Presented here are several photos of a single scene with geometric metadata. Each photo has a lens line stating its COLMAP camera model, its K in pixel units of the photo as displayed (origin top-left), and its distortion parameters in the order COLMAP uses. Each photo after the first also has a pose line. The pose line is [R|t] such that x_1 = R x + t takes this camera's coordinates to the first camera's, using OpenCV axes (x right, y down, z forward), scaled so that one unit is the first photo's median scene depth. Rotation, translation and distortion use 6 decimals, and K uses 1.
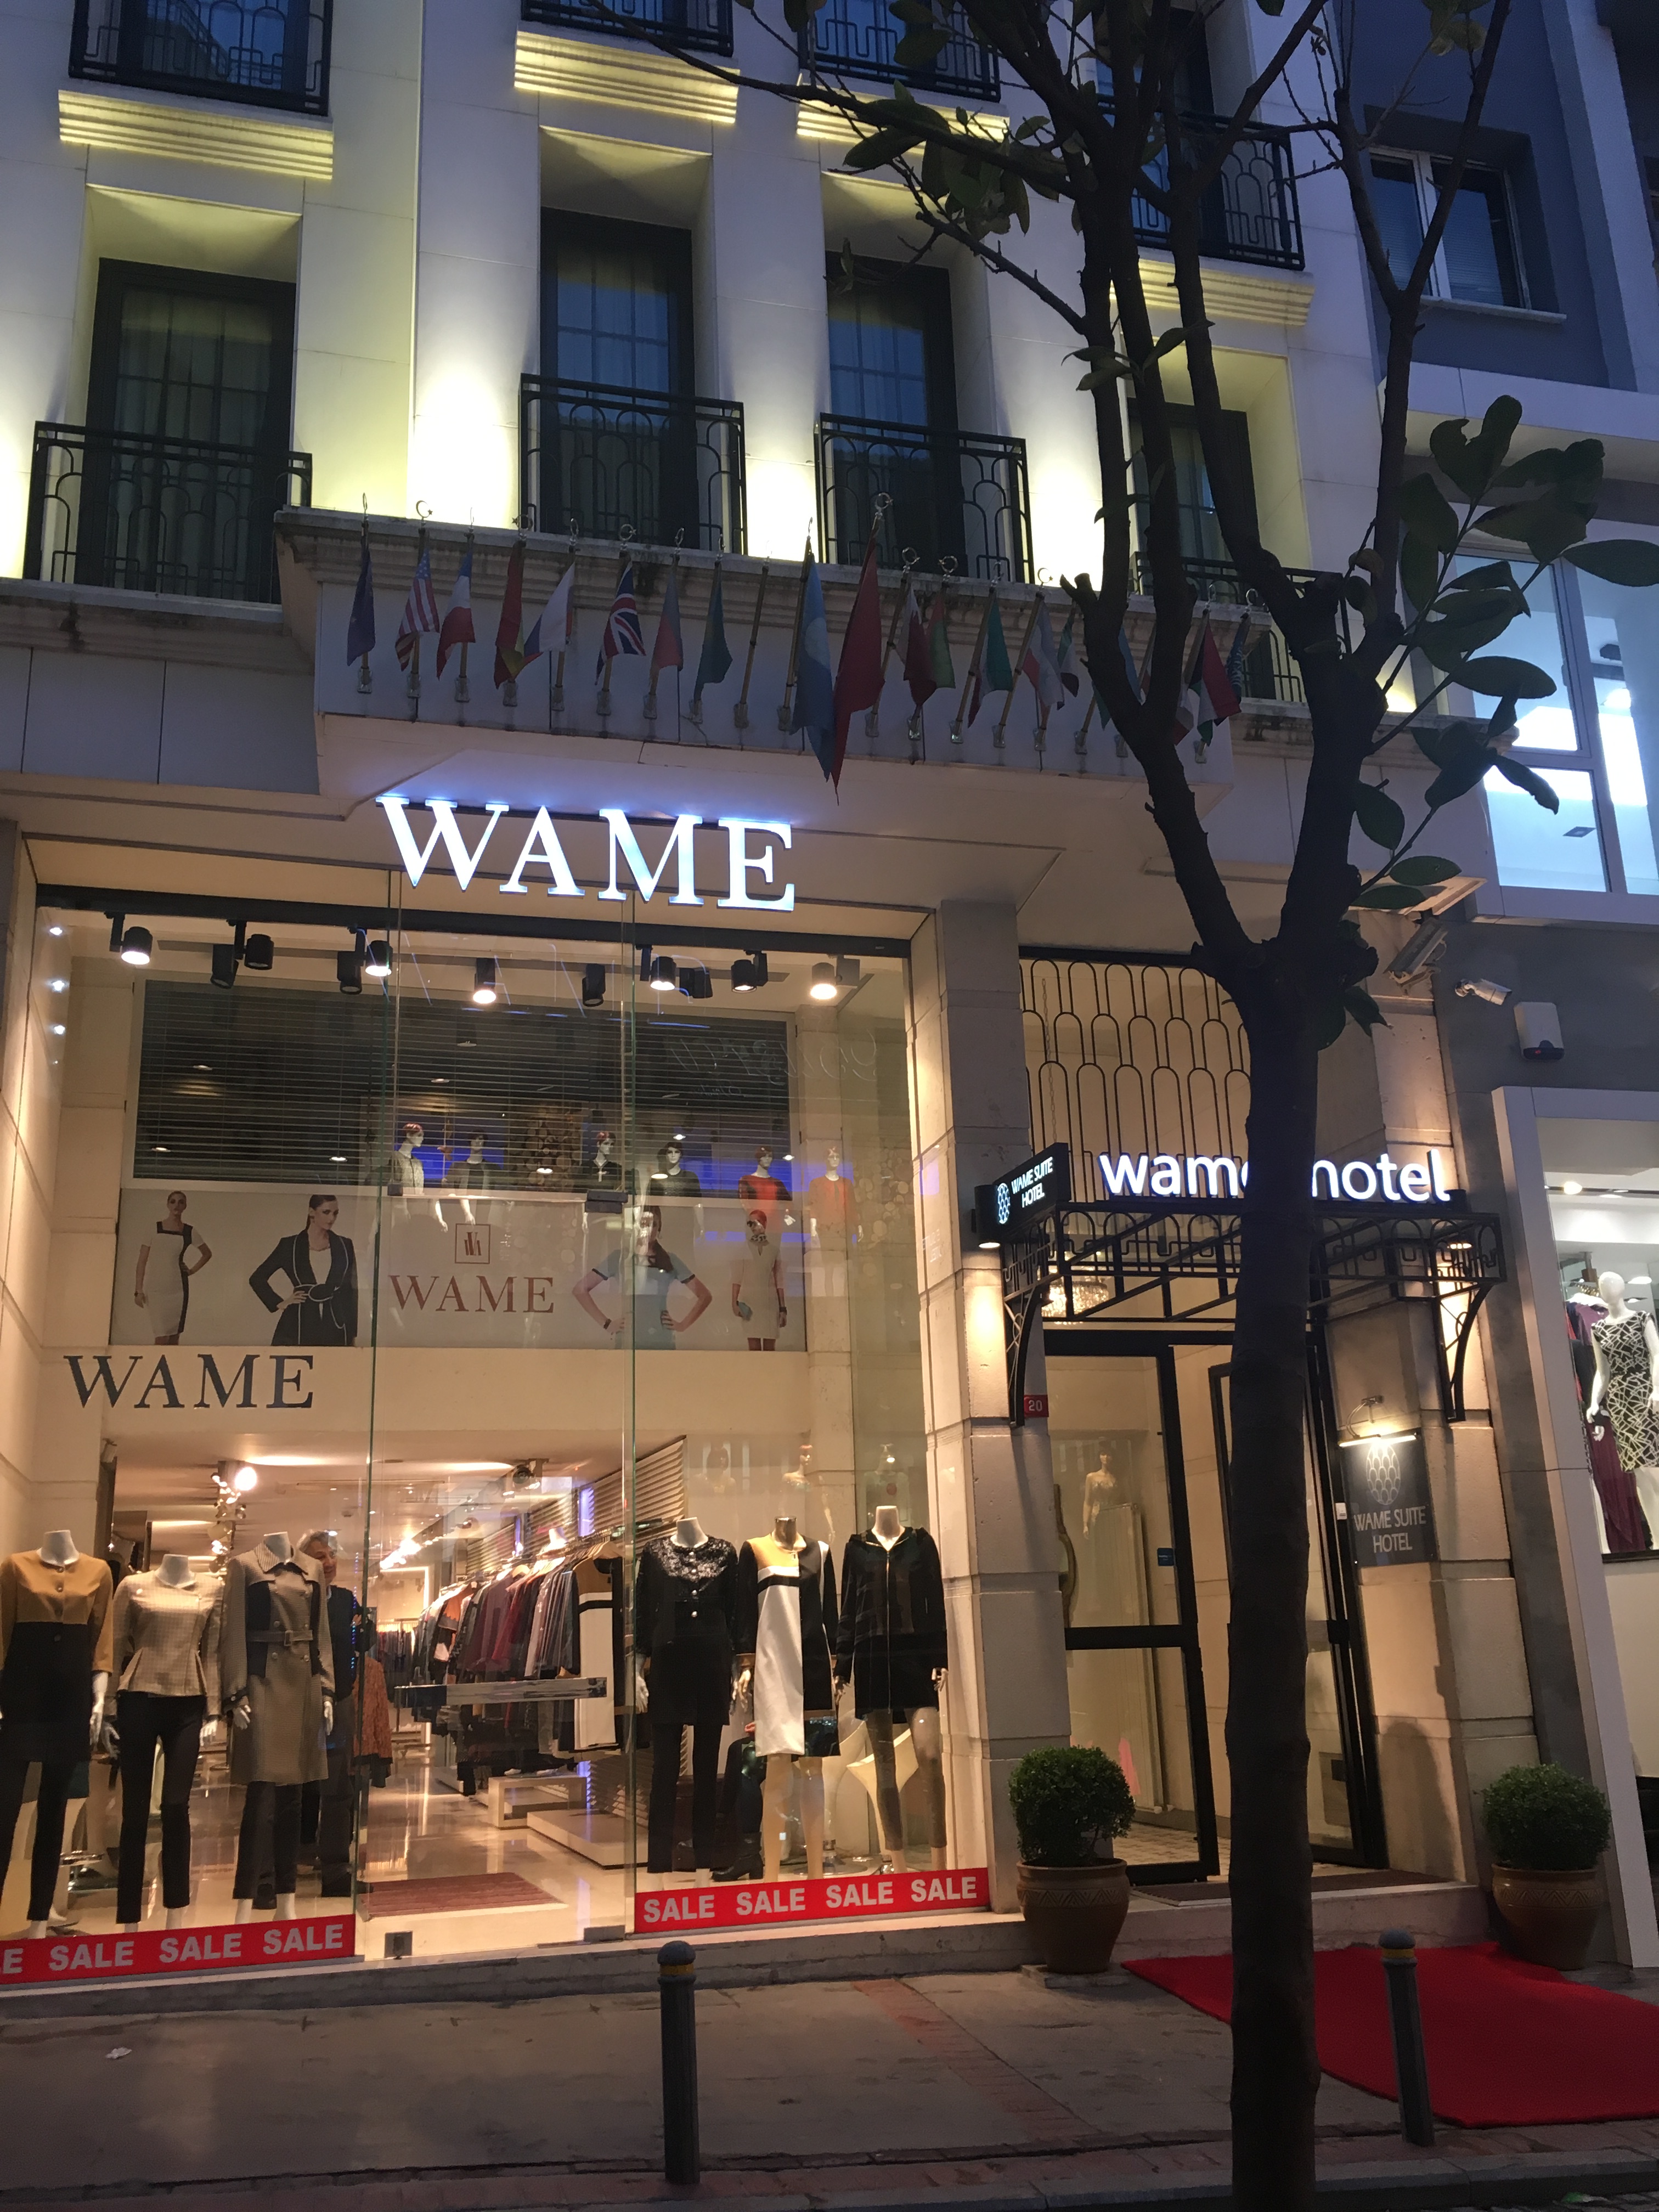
lens RADIAL K [[1874.3, 0, 833.9], [0, 1874.3, 1101.5], [0, 0, 1]] dist [0.077909, -0.101746]
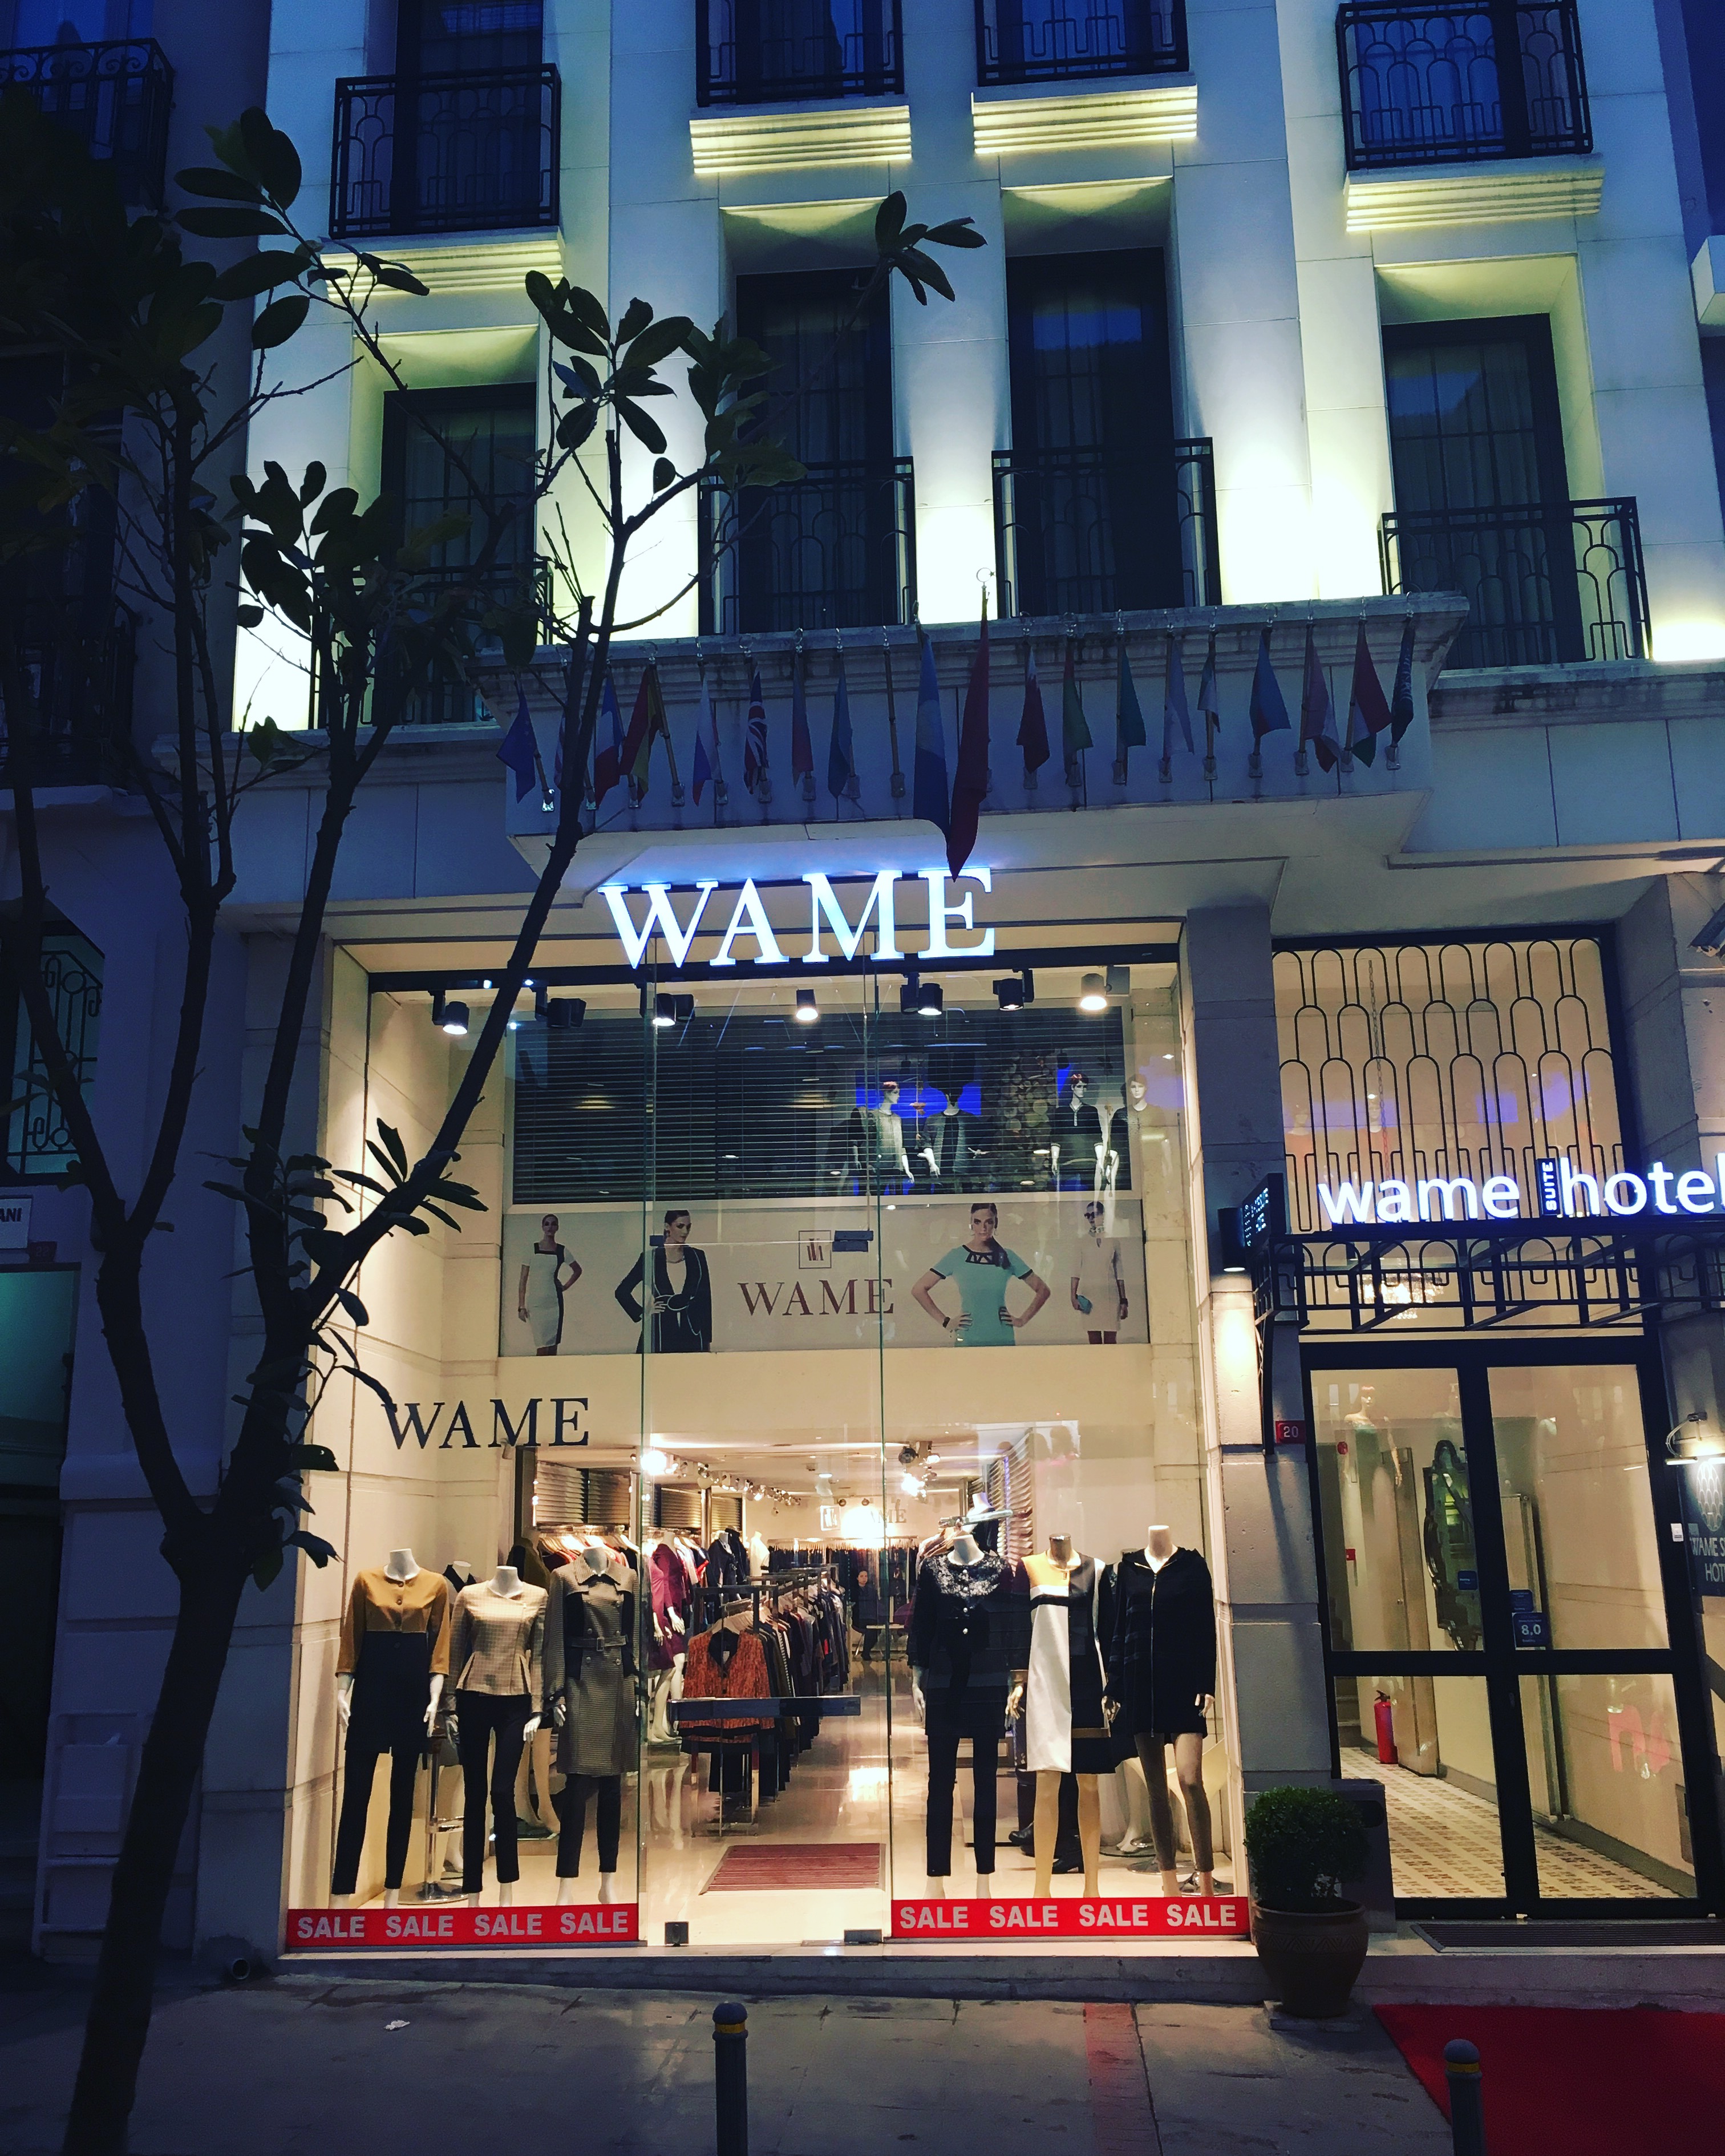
lens RADIAL K [[1950.6, 0, 867.6], [0, 1950.6, 1072.2], [0, 0, 1]] dist [0.076929, -0.101344]
pose [[0.947509, -0.057155, -0.314580, 0.232525], [0.074663, 0.996243, 0.043880, -0.086589], [0.310890, -0.065064, 0.948216, -0.022831]]
